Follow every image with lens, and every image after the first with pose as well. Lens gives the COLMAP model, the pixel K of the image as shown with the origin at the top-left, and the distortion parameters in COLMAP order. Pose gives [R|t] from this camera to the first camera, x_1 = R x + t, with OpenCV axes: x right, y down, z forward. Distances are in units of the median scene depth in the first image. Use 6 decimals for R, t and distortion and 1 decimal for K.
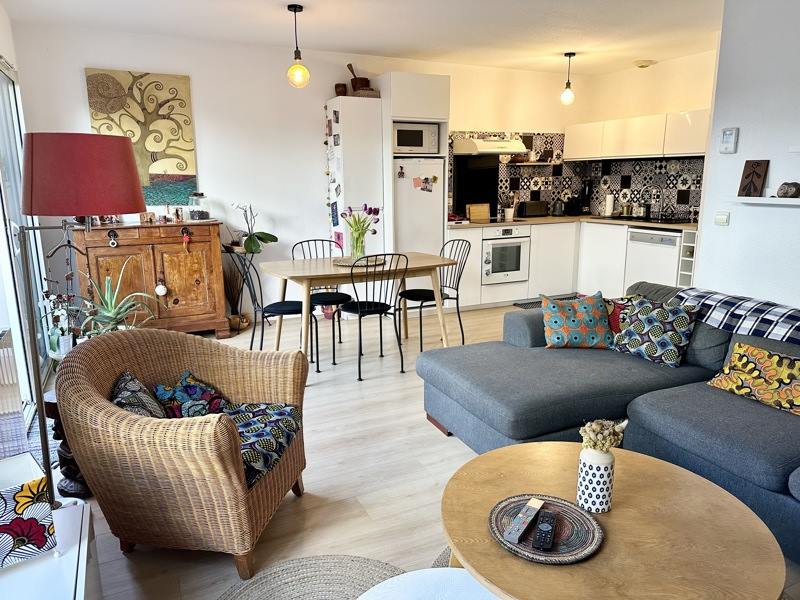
lens RADIAL K [[565.4, 0, 410.1], [0, 565.4, 311.6], [0, 0, 1]] dist [0.108157, -0.177254]
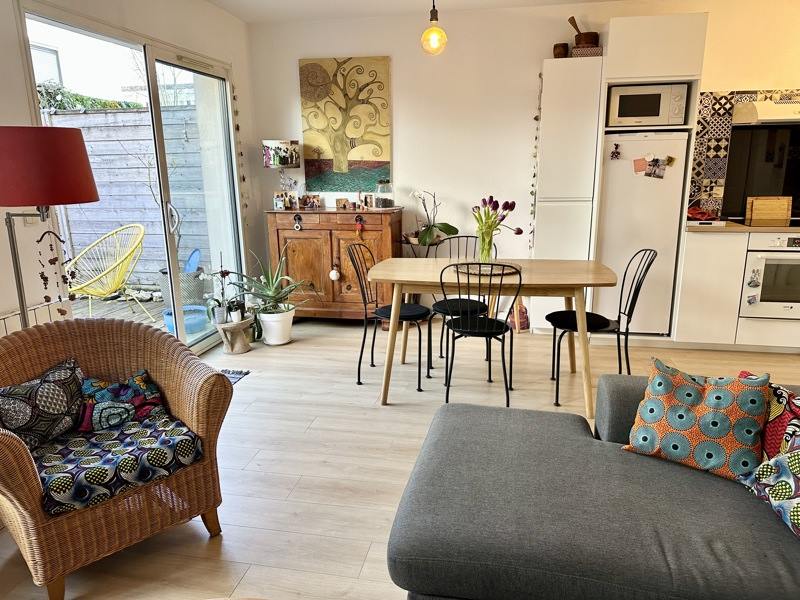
lens RADIAL K [[565.4, 0, 410.1], [0, 565.4, 311.6], [0, 0, 1]] dist [0.108157, -0.177254]
pose [[0.788045, 0.151351, -0.596723, 0.276944], [-0.132022, 0.988304, 0.076320, -0.065578], [0.601295, 0.018637, 0.798810, 0.261923]]
